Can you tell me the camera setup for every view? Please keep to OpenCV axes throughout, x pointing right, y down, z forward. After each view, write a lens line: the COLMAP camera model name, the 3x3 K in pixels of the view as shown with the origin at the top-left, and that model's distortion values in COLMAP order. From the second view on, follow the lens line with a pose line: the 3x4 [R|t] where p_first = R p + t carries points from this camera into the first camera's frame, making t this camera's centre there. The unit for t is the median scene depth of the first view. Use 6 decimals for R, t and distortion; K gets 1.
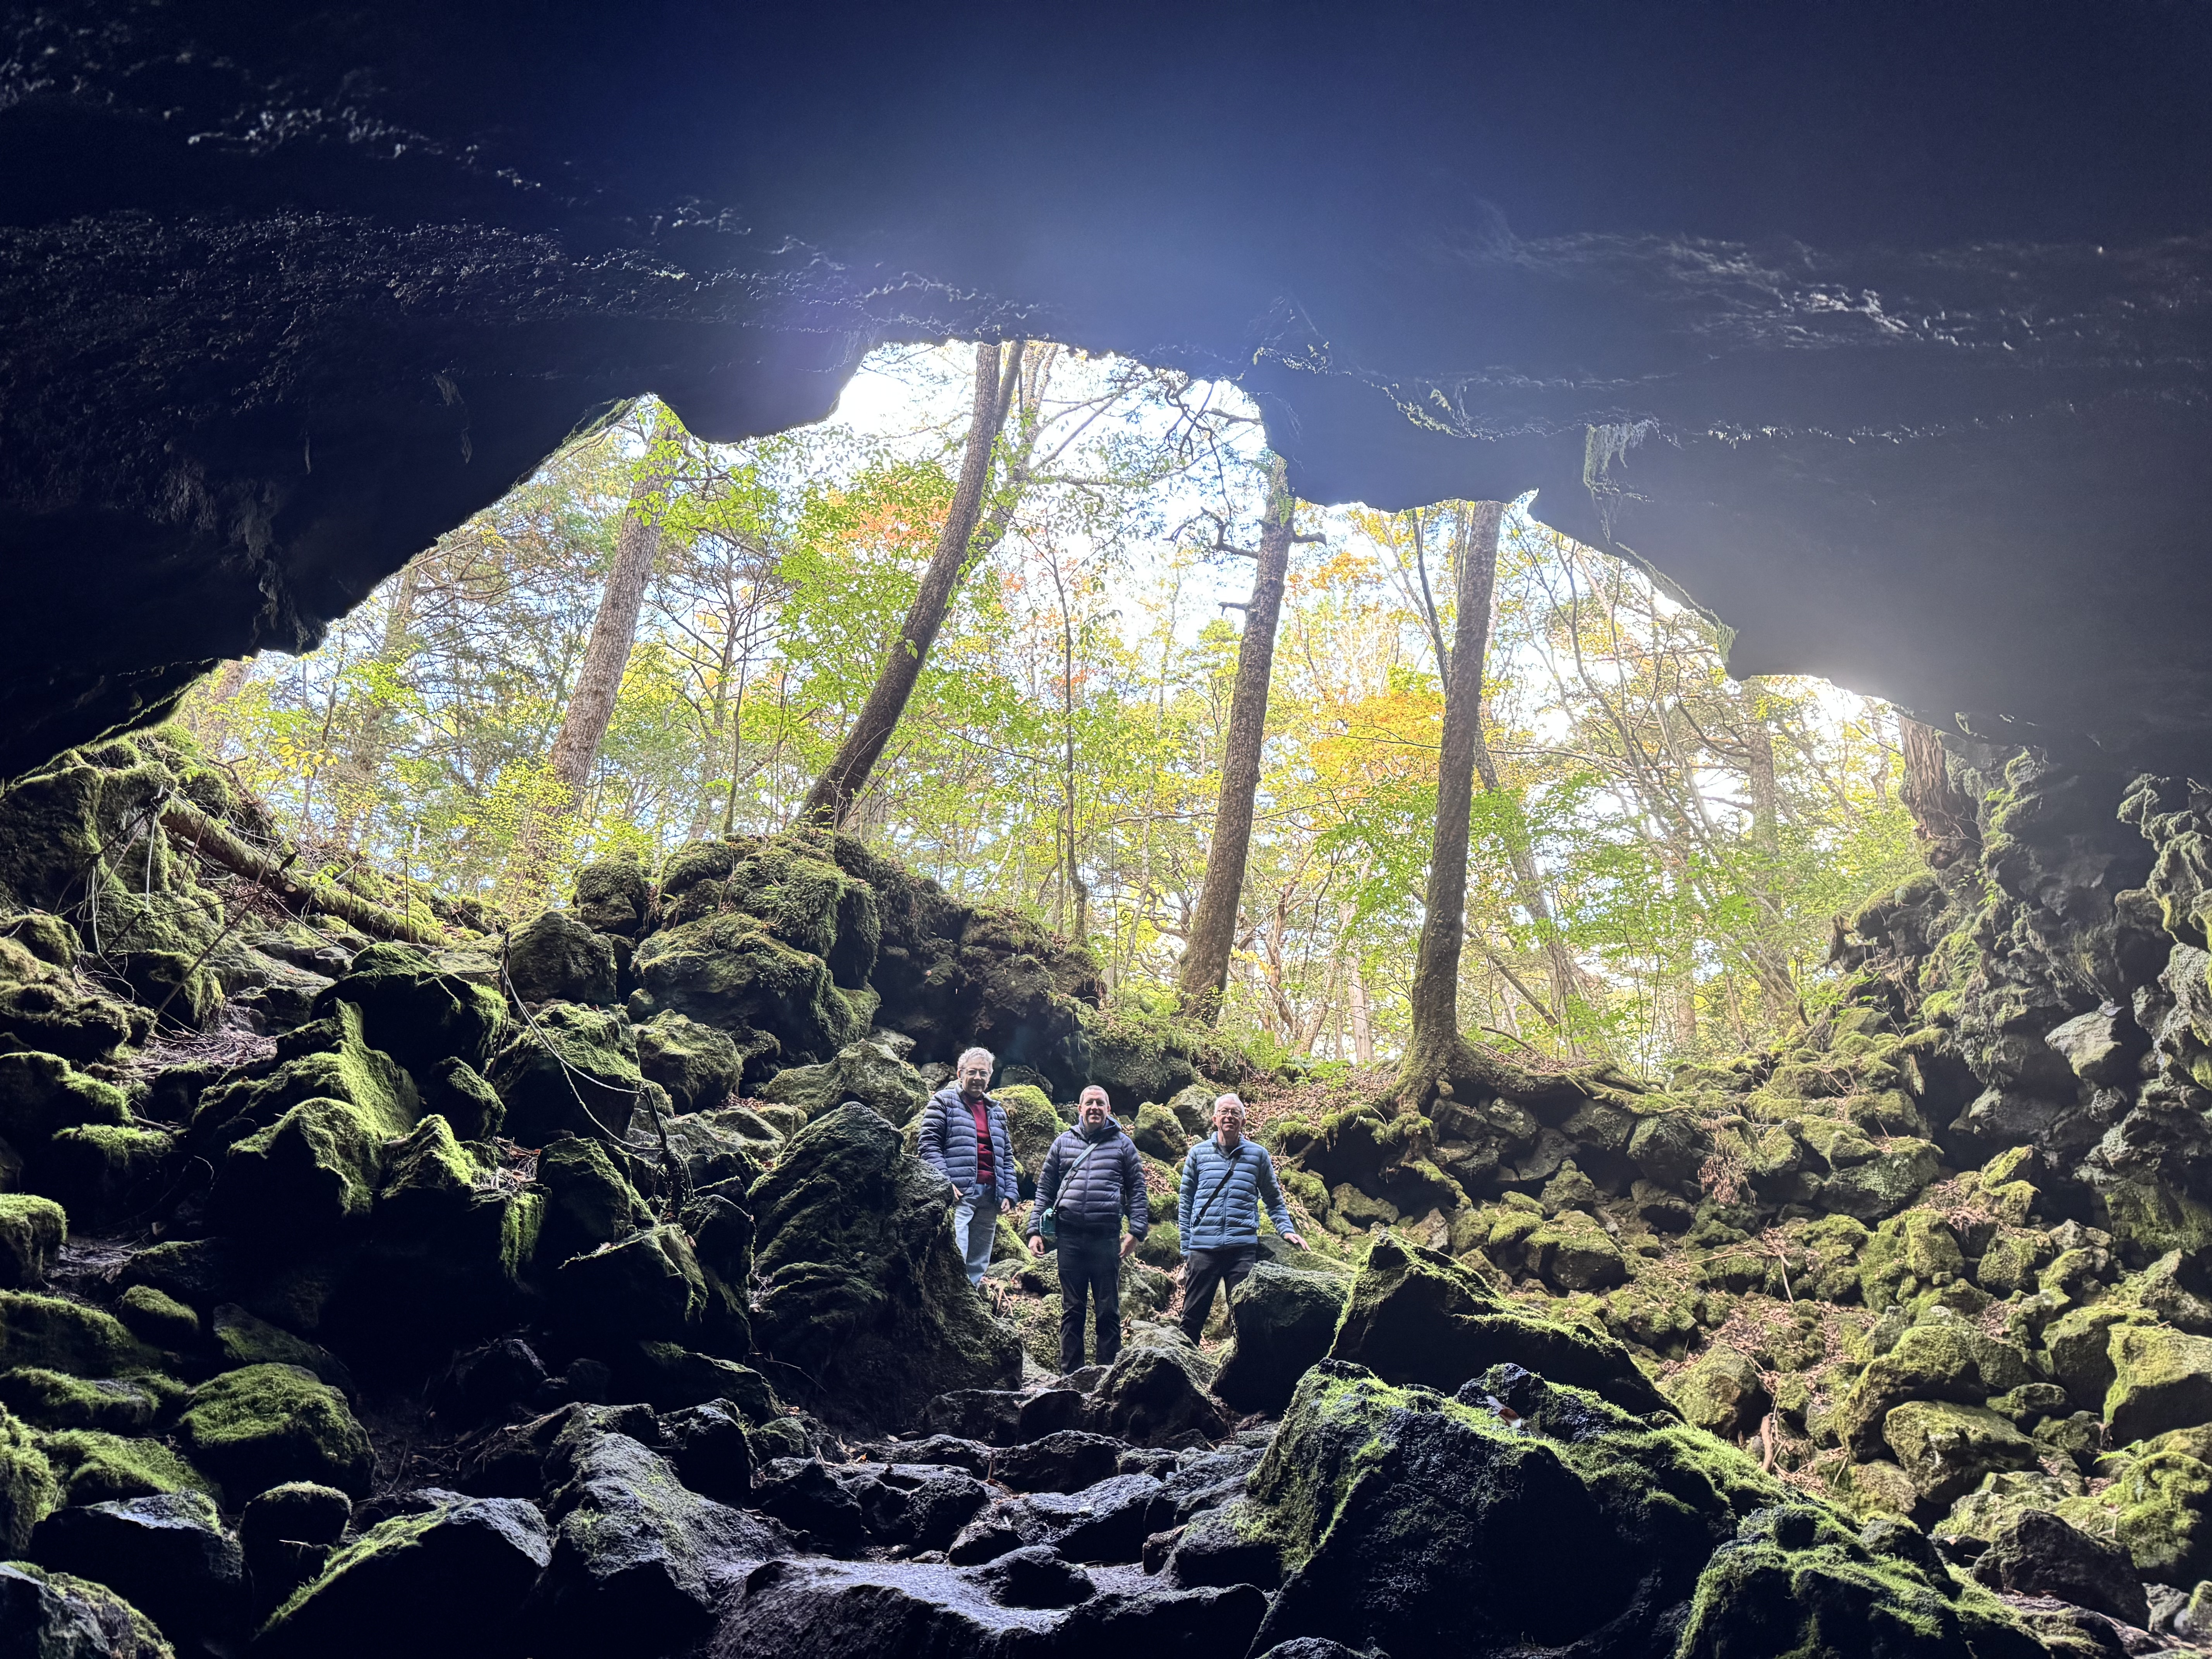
lens RADIAL K [[1541.5, 0, 1108.3], [0, 1541.5, 828.9], [0, 0, 1]] dist [0.005602, -0.000169]
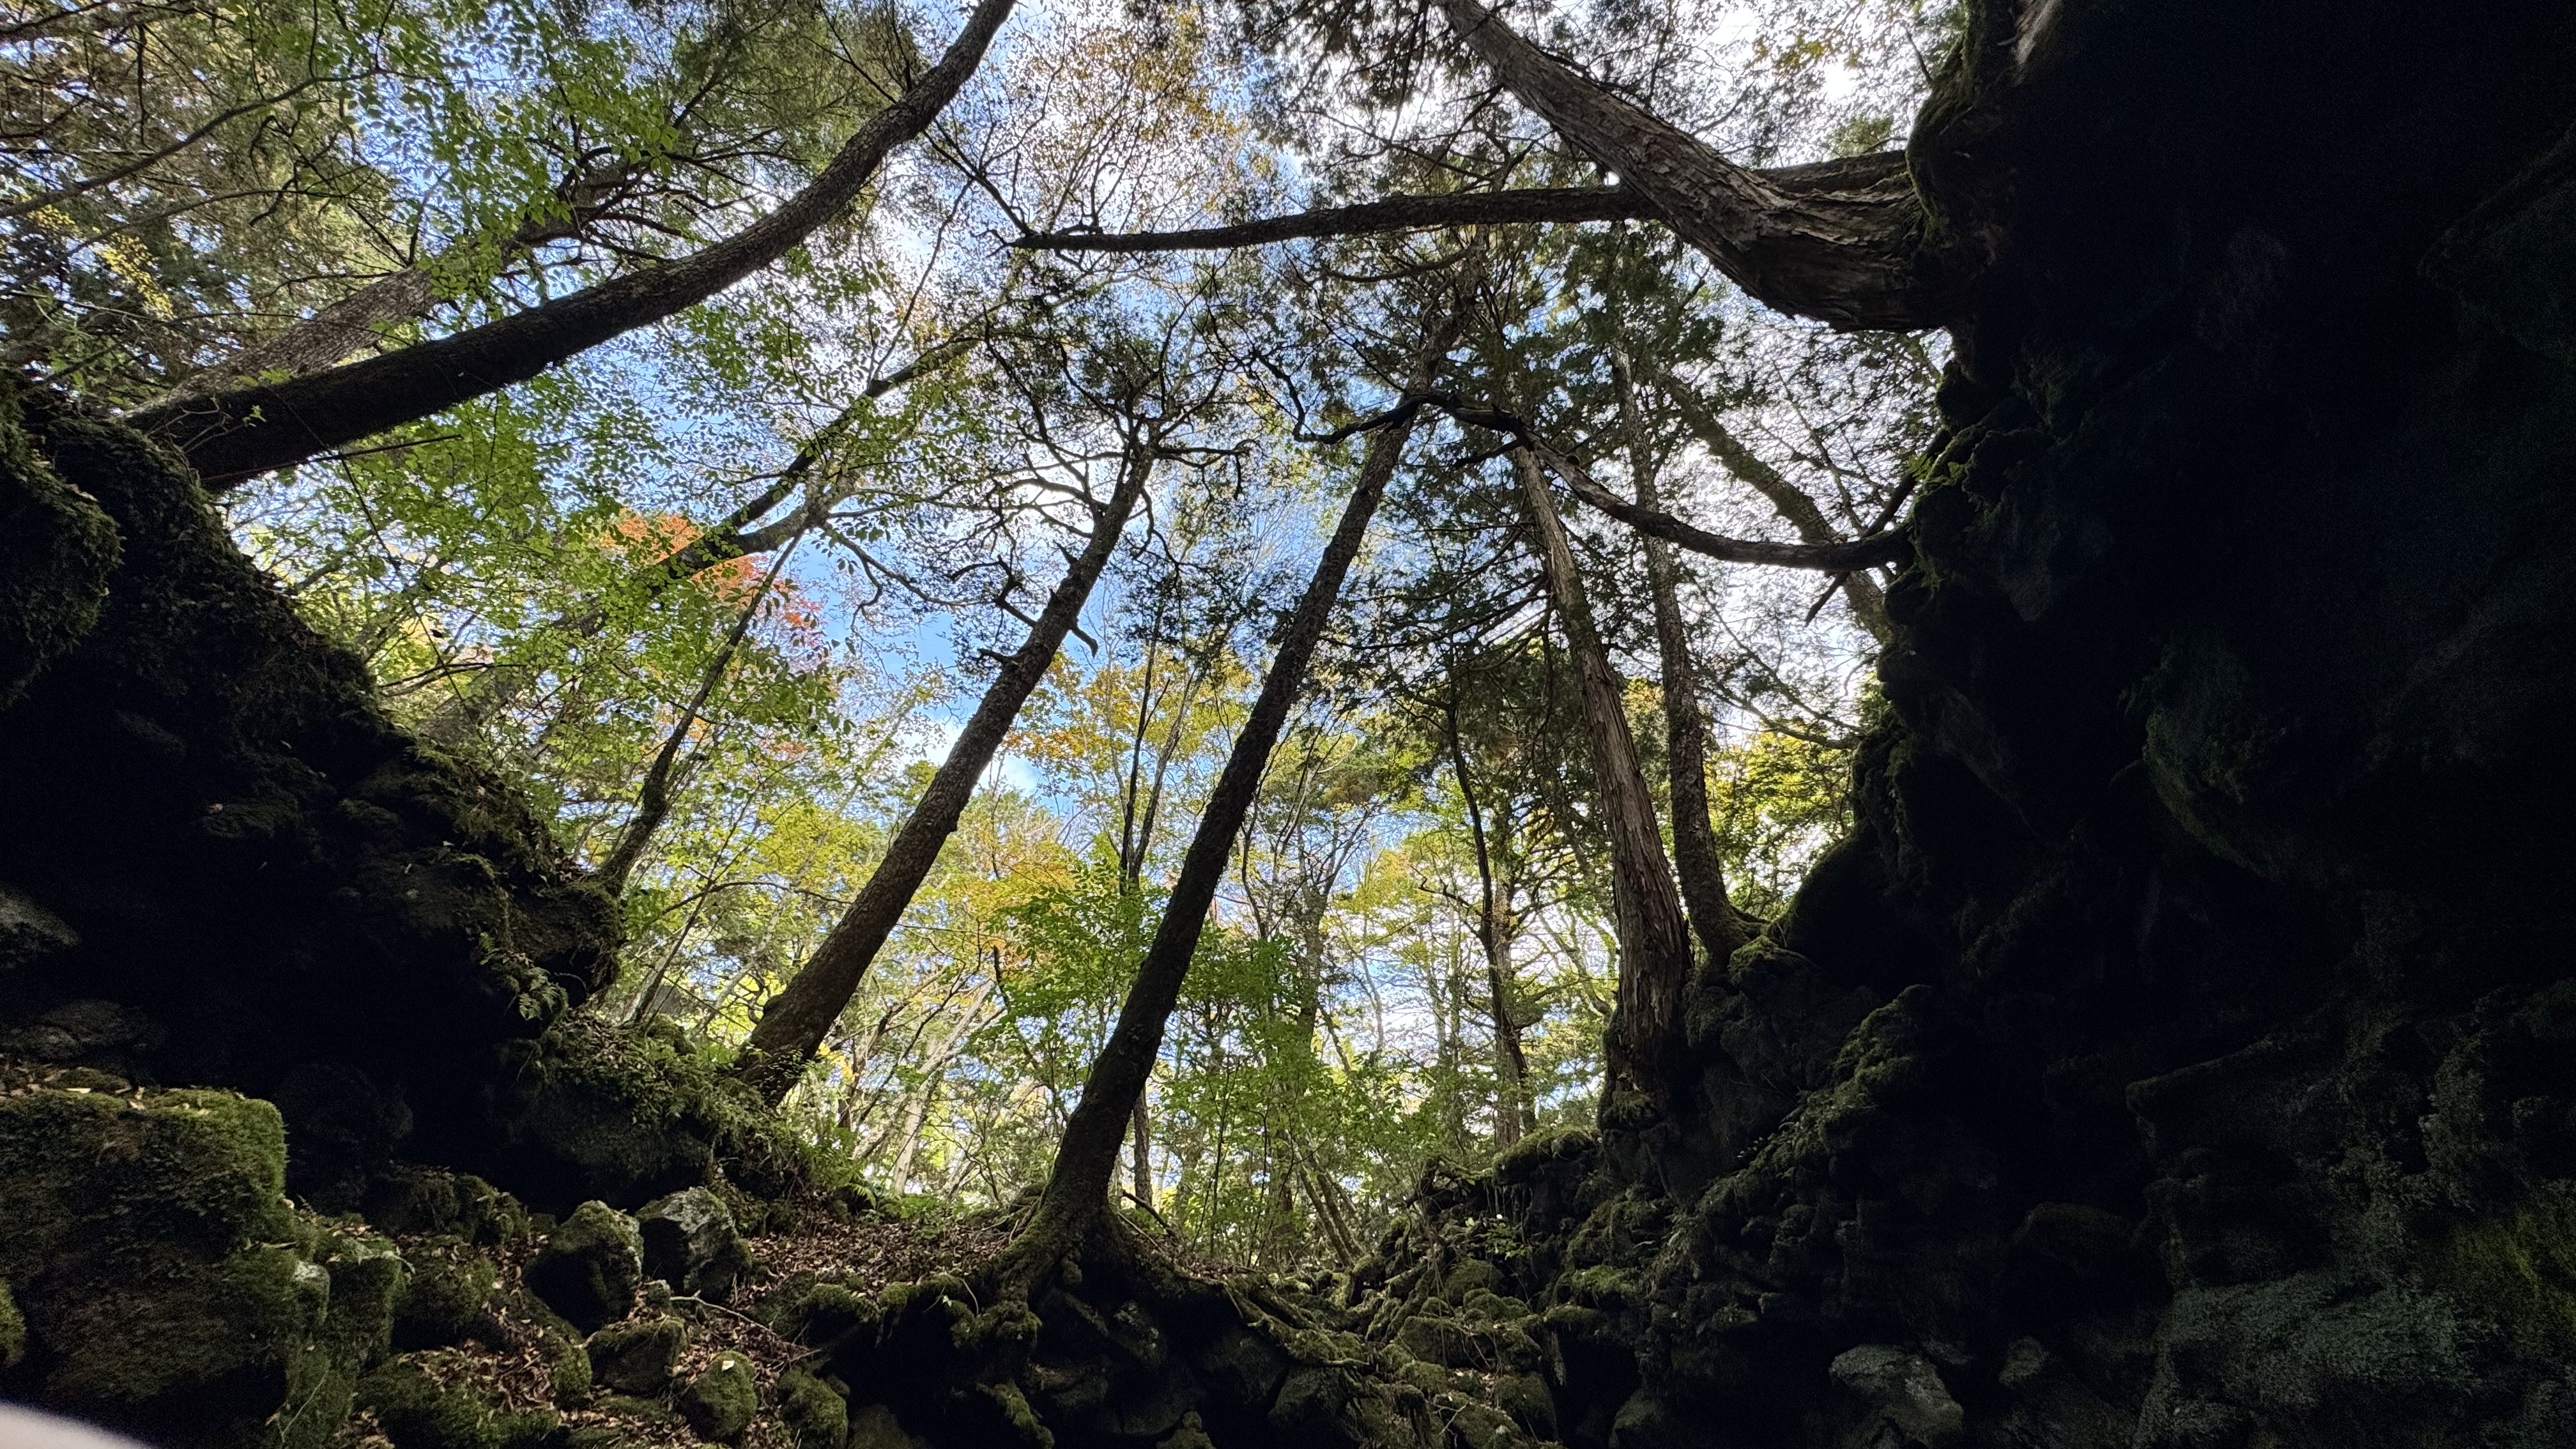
lens RADIAL K [[1028.8, 0, 1291.7], [0, 1028.8, 721.7], [0, 0, 1]] dist [-0.001907, -0.000073]
pose [[0.849714, 0.389652, 0.355186, 0.037179], [-0.264607, 0.897841, -0.351944, 0.079938], [-0.456037, 0.205067, 0.866013, 0.489627]]
